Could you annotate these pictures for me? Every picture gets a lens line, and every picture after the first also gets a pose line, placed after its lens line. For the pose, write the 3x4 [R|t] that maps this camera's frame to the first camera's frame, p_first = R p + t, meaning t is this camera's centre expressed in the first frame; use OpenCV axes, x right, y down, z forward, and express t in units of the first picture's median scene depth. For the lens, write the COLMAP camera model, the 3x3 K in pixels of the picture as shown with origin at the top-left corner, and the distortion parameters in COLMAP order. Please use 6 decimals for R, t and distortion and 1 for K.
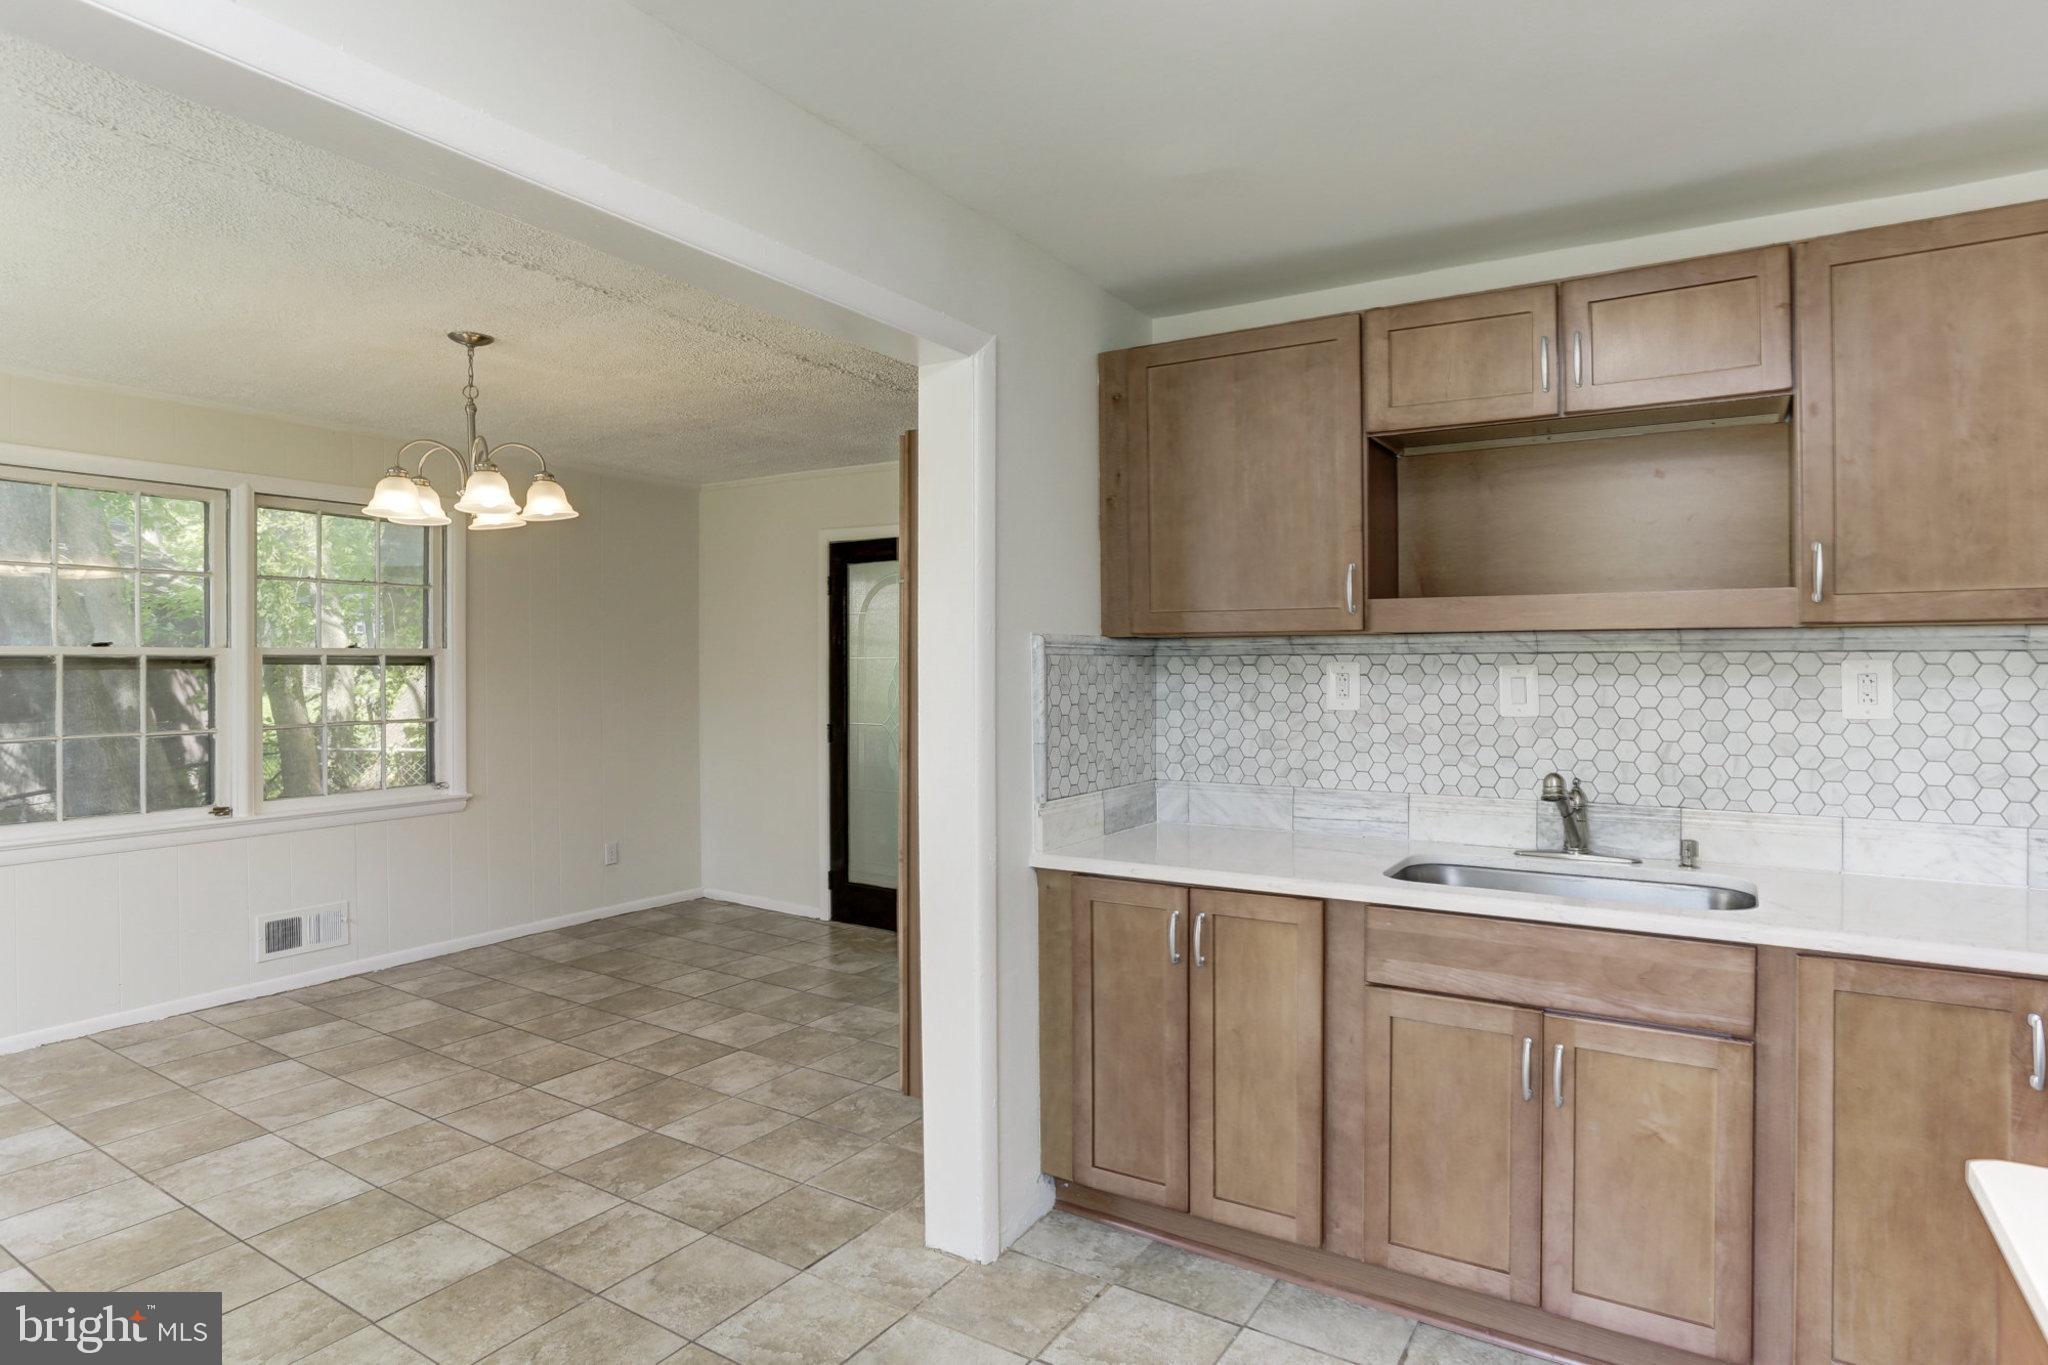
lens RADIAL K [[1078.4, 0, 1024.2], [0, 1078.4, 669.0], [0, 0, 1]] dist [-0.003601, 0.000491]
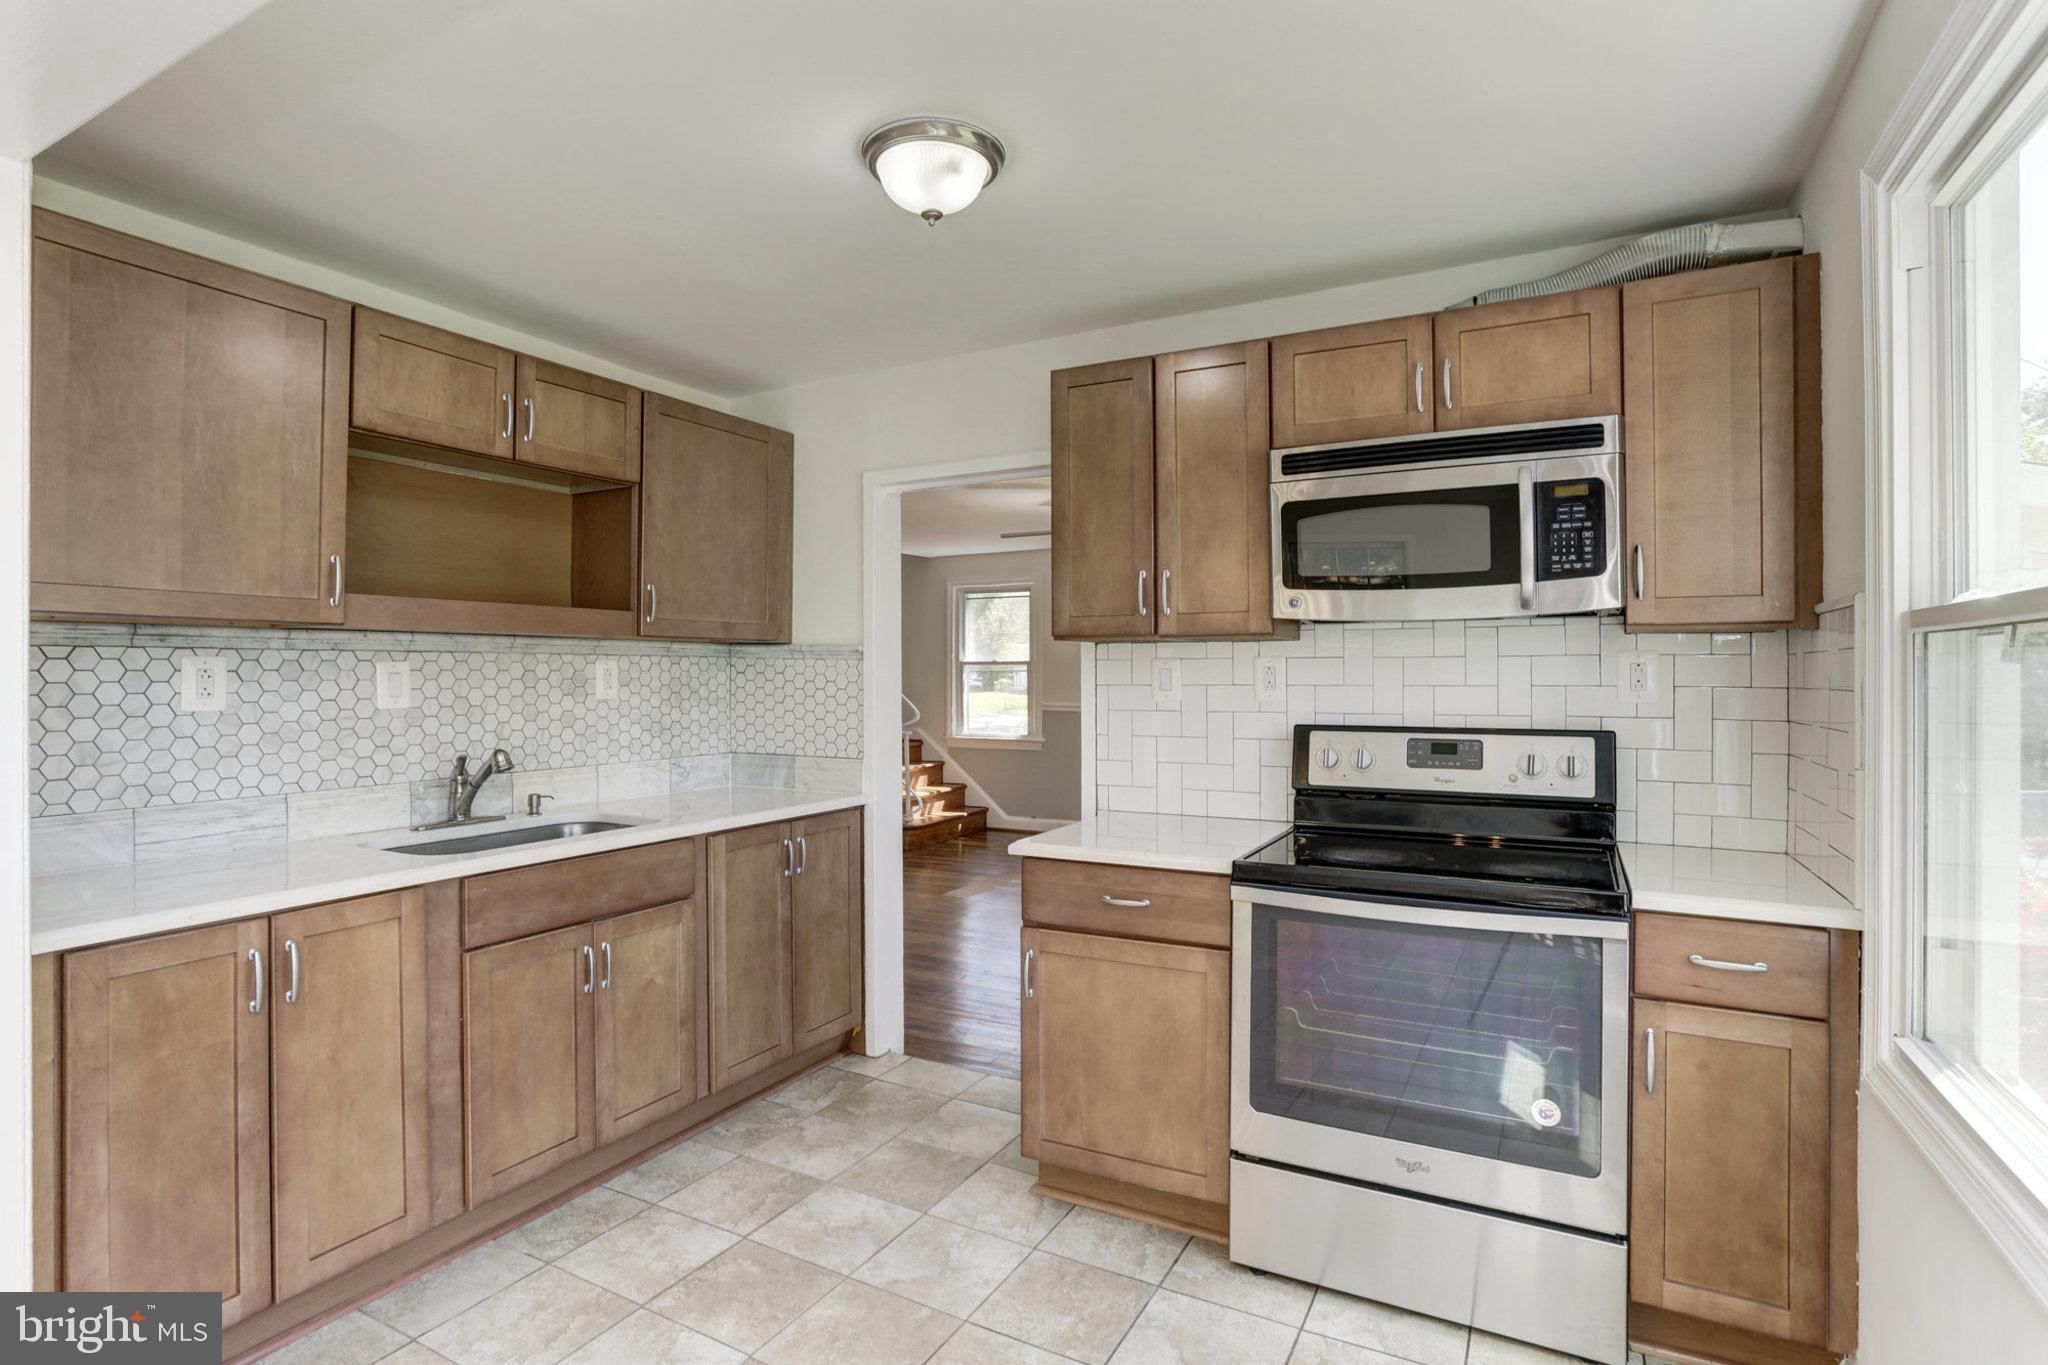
lens RADIAL K [[1078.4, 0, 1023.2], [0, 1078.4, 679.8], [0, 0, 1]] dist [-0.003601, 0.000491]
pose [[-0.039688, -0.009257, 0.999169, -0.656240], [-0.002488, 0.999955, 0.009166, 0.003067], [-0.999209, -0.002122, -0.039710, 0.398442]]
